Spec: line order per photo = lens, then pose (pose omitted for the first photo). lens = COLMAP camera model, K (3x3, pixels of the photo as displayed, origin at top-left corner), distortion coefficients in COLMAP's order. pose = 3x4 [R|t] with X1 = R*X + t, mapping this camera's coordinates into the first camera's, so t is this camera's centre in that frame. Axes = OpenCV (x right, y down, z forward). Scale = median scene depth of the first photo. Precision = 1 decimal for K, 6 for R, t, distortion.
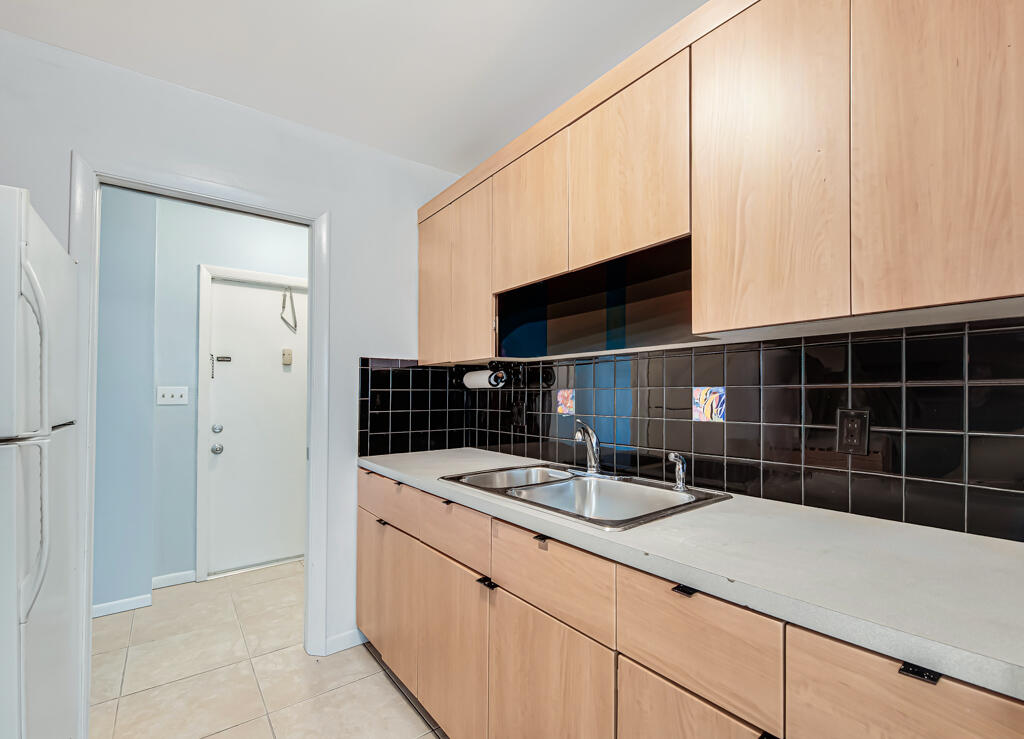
lens RADIAL K [[459.0, 0, 530.9], [0, 459.0, 377.9], [0, 0, 1]] dist [-0.016136, -0.001403]
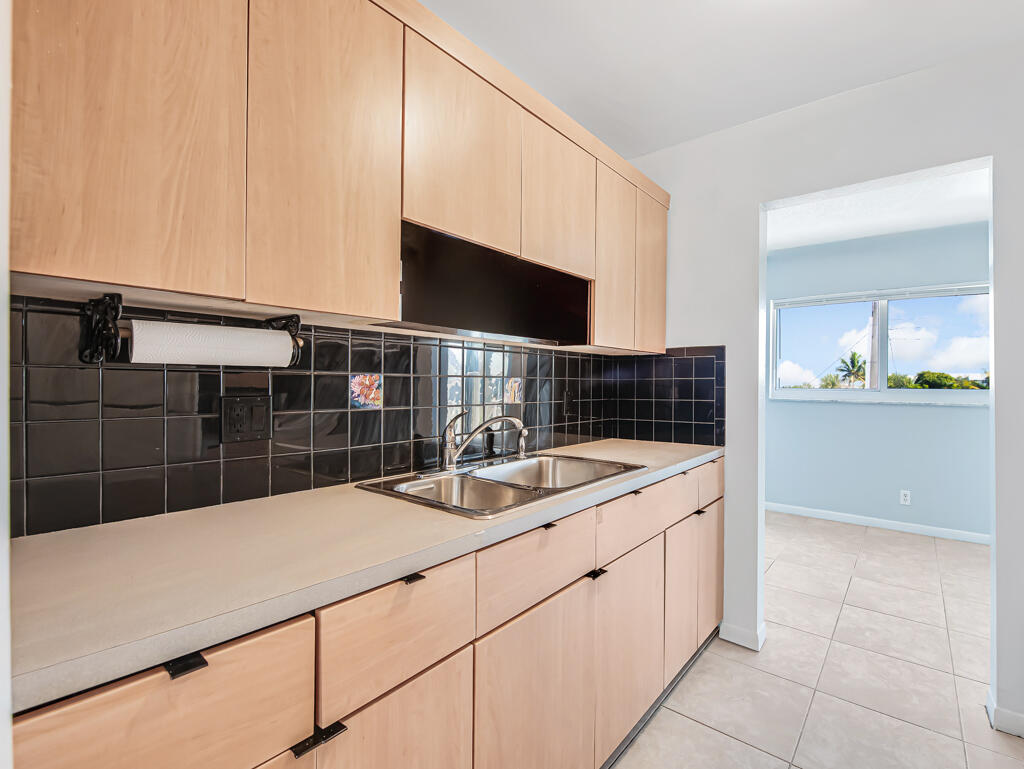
lens RADIAL K [[467.4, 0, 573.3], [0, 467.4, 374.4], [0, 0, 1]] dist [-0.007038, -0.002593]
pose [[-0.261461, 0.017431, 0.965057, -0.702500], [-0.044635, 0.998549, -0.030129, 0.032624], [-0.964181, -0.050953, -0.260304, 0.881365]]
